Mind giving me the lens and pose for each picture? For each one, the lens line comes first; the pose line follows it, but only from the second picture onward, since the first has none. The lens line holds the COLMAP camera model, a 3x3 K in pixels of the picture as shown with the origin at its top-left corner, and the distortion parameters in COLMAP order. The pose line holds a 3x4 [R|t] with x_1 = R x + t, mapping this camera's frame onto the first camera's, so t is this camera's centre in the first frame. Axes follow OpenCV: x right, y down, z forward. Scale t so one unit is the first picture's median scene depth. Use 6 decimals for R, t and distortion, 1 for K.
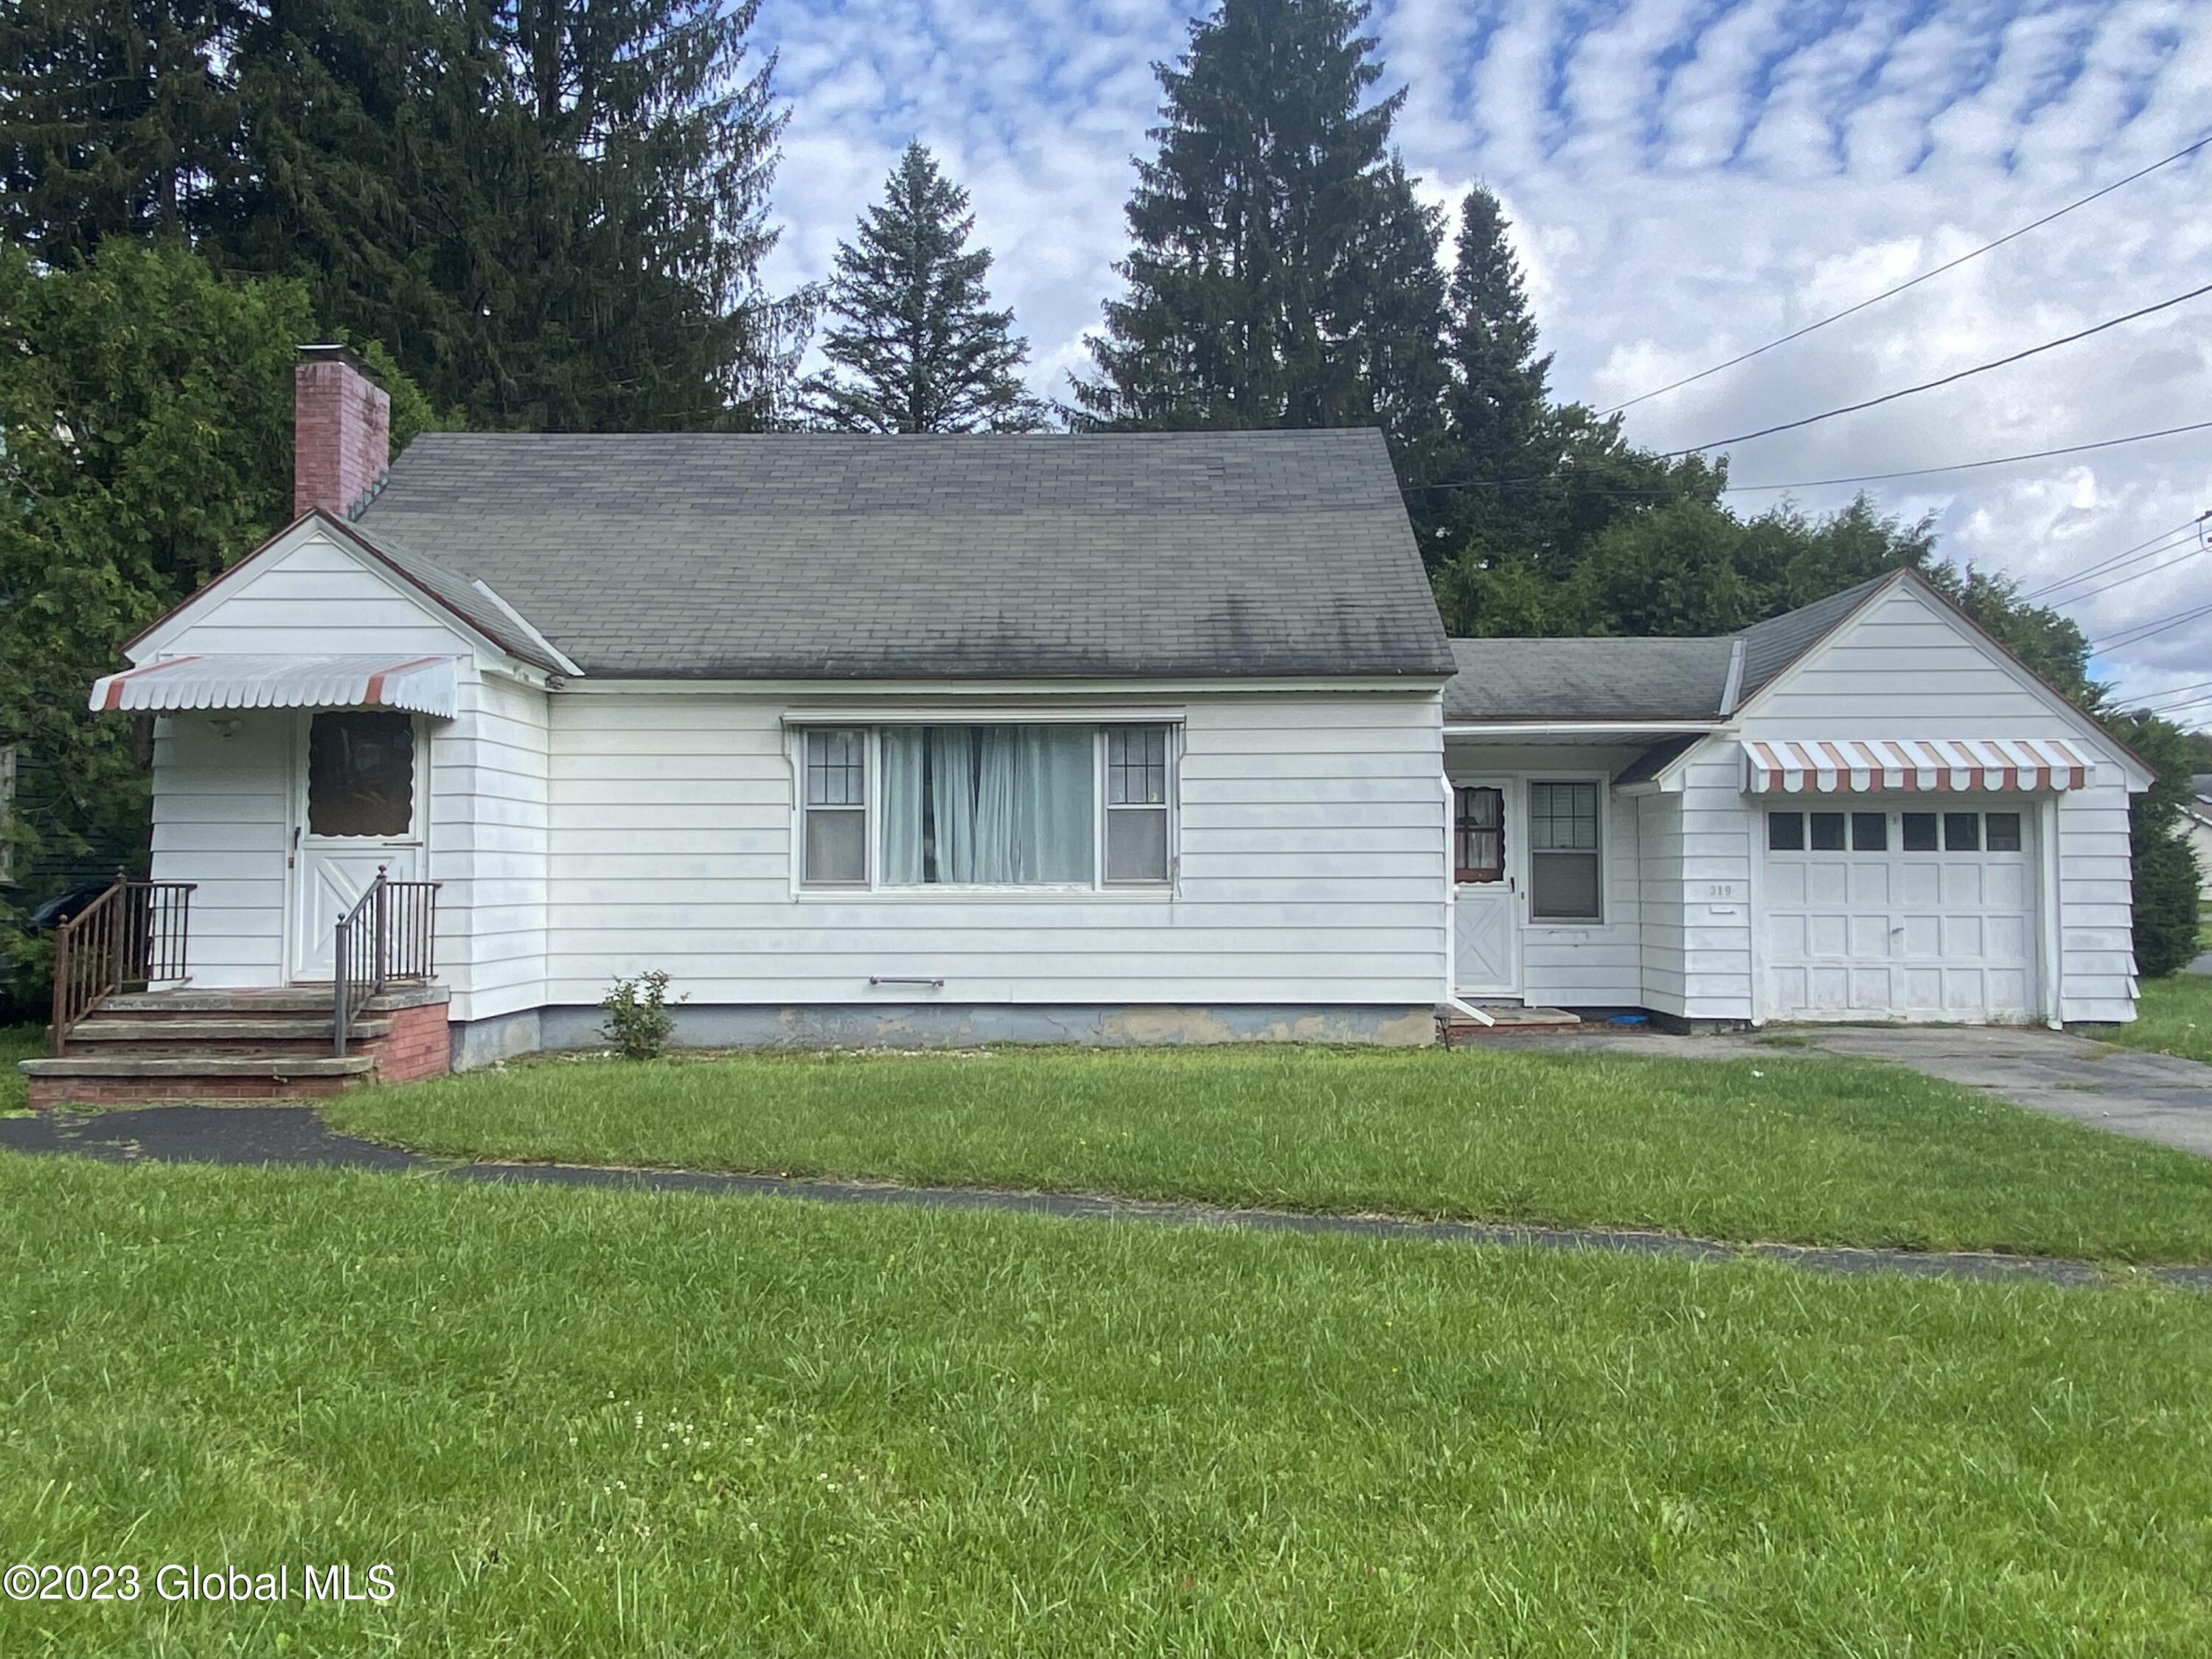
lens RADIAL K [[1656.9, 0, 1107.1], [0, 1656.9, 842.5], [0, 0, 1]] dist [0.038221, -0.010159]
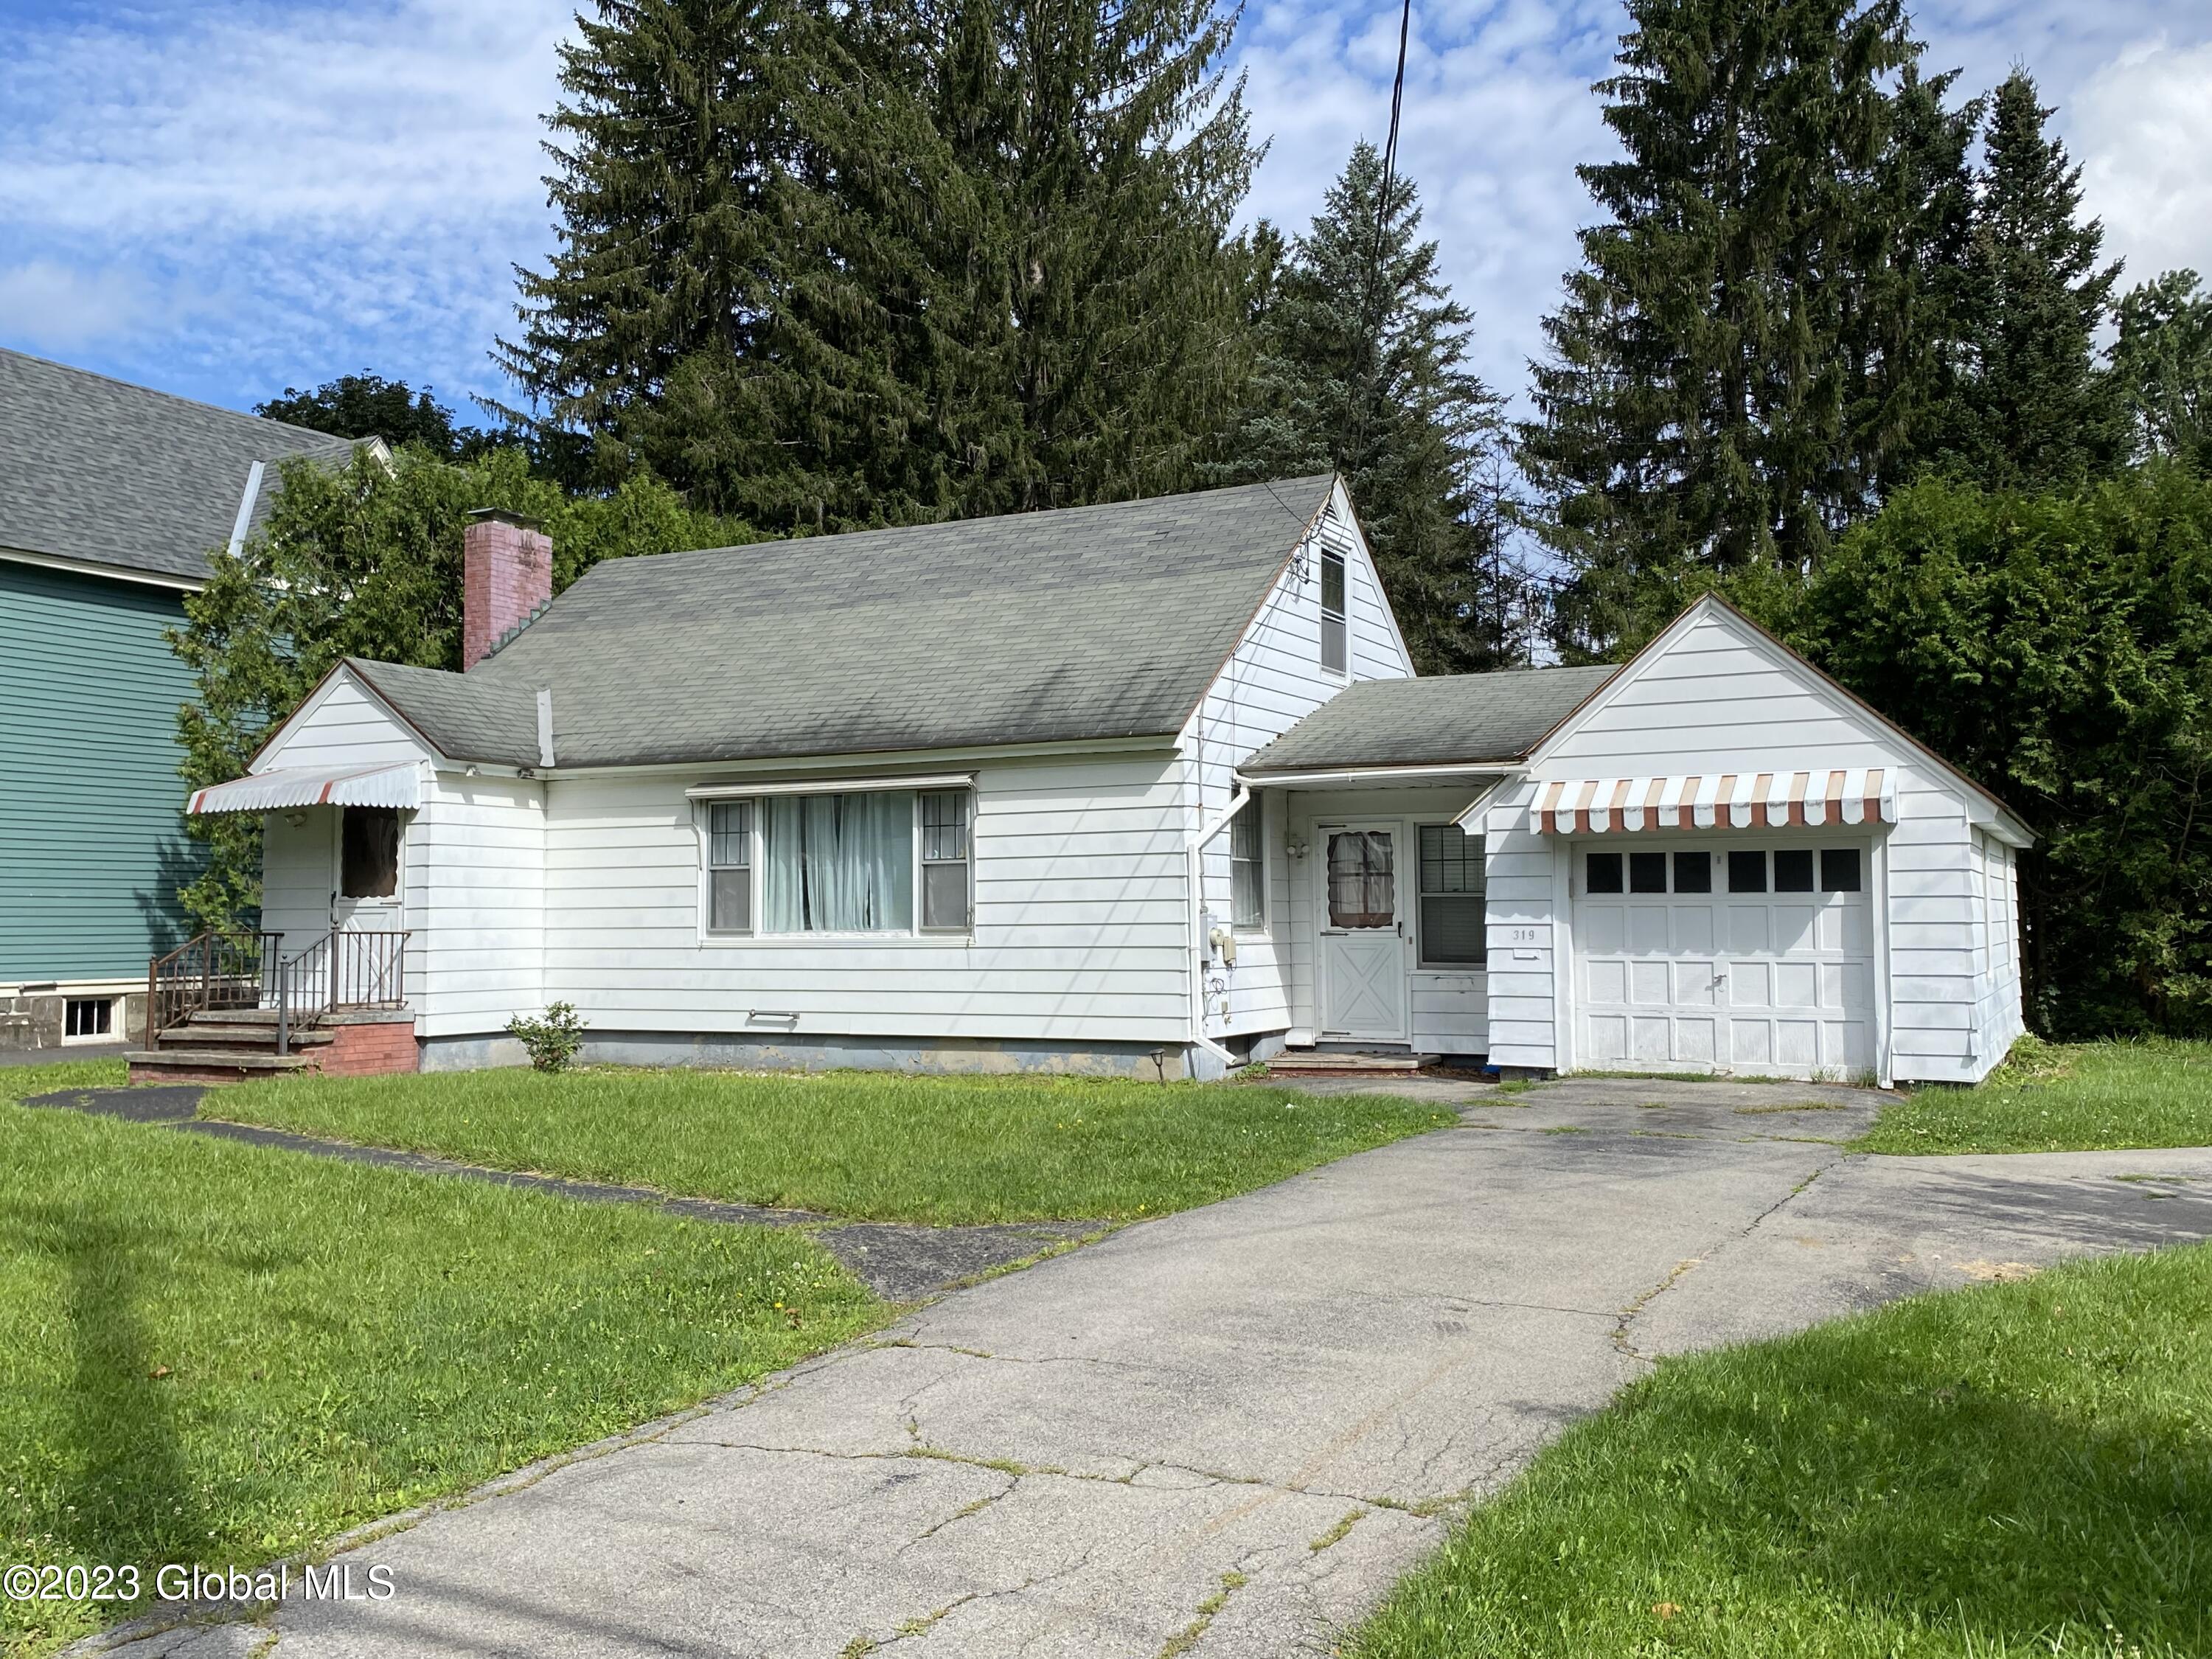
lens RADIAL K [[1968.0, 0, 1107.9], [0, 1968.0, 804.0], [0, 0, 1]] dist [0.044090, -0.033656]
pose [[0.900370, -0.031269, -0.434001, 0.697905], [0.014072, 0.998985, -0.042783, -0.002161], [0.434898, 0.032413, 0.899896, -0.161478]]
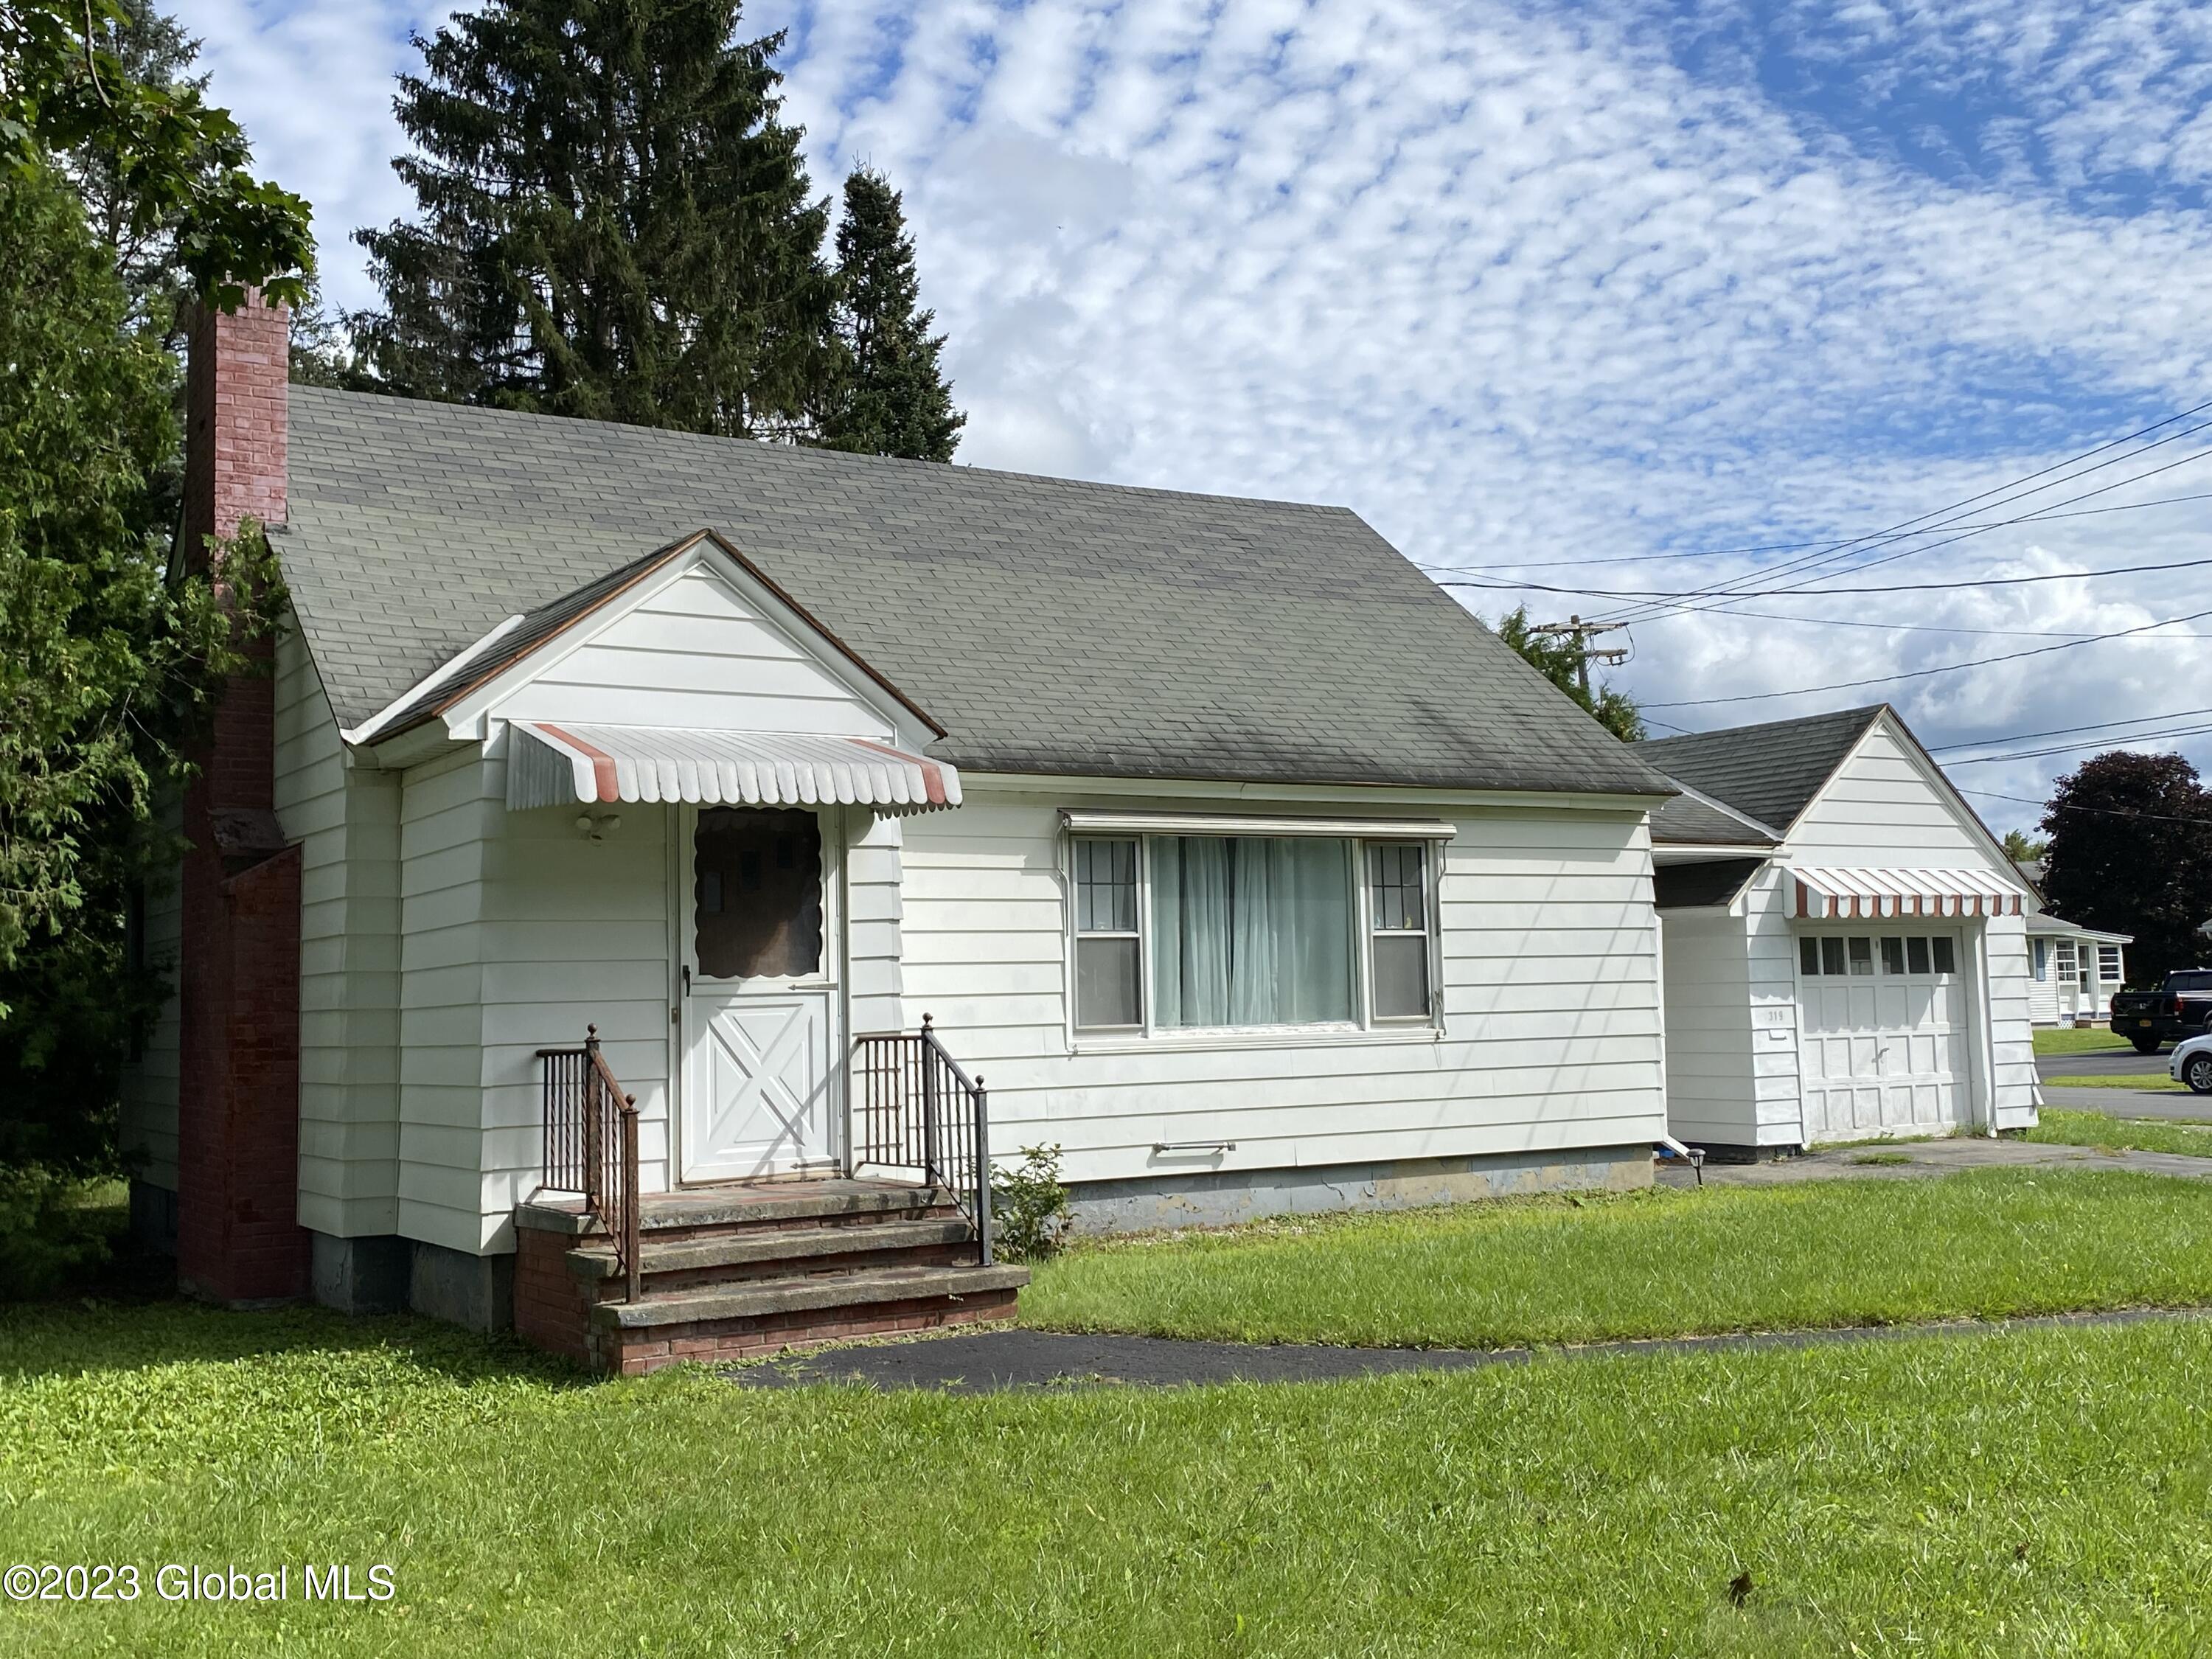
lens RADIAL K [[2270.0, 0, 1099.9], [0, 2270.0, 828.5], [0, 0, 1]] dist [0.025566, 0.000000]
pose [[0.840468, 0.022517, 0.541393, -0.764412], [0.012701, 0.998043, -0.061227, -0.005346], [-0.541713, 0.058335, 0.838537, 0.071324]]
